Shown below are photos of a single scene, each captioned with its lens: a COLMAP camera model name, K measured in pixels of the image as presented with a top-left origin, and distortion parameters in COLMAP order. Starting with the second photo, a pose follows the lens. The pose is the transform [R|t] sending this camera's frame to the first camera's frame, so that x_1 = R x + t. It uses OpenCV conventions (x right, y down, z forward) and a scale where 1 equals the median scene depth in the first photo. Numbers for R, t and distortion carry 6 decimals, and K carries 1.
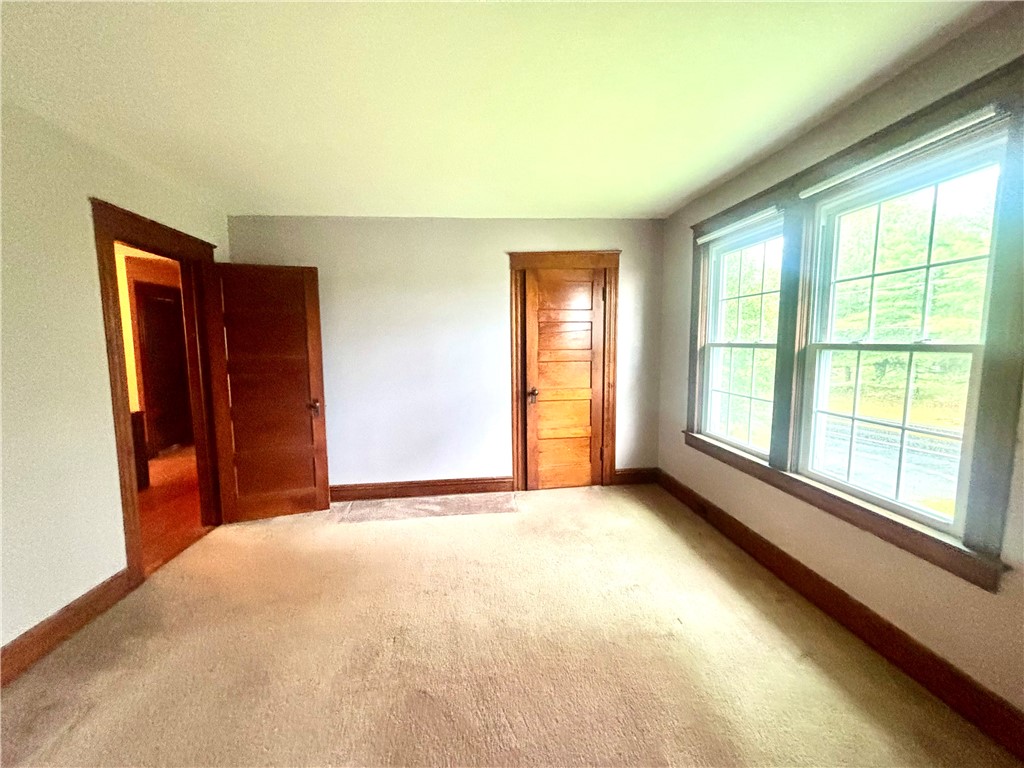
lens RADIAL K [[422.9, 0, 510.6], [0, 422.9, 386.7], [0, 0, 1]] dist [0.003831, -0.001450]
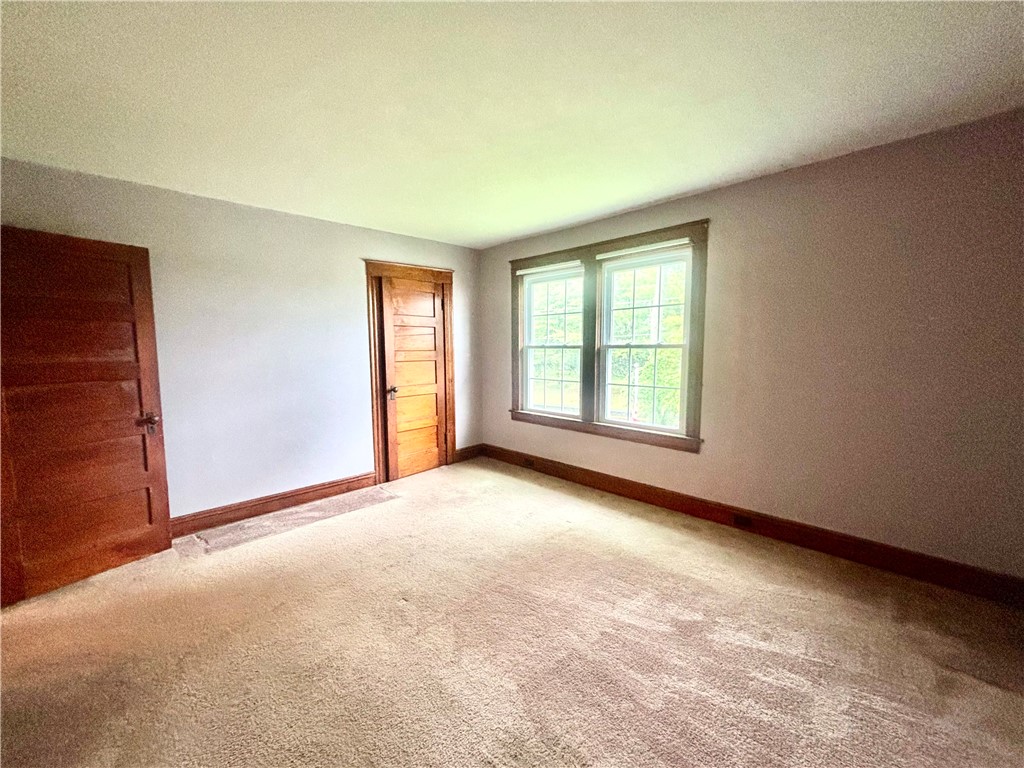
lens RADIAL K [[422.9, 0, 520.2], [0, 422.9, 387.9], [0, 0, 1]] dist [0.003831, -0.001450]
pose [[0.764127, -0.057273, 0.642519, -0.422188], [0.066460, 0.997740, 0.009898, 0.021027], [-0.641633, 0.035138, 0.766206, -0.055654]]
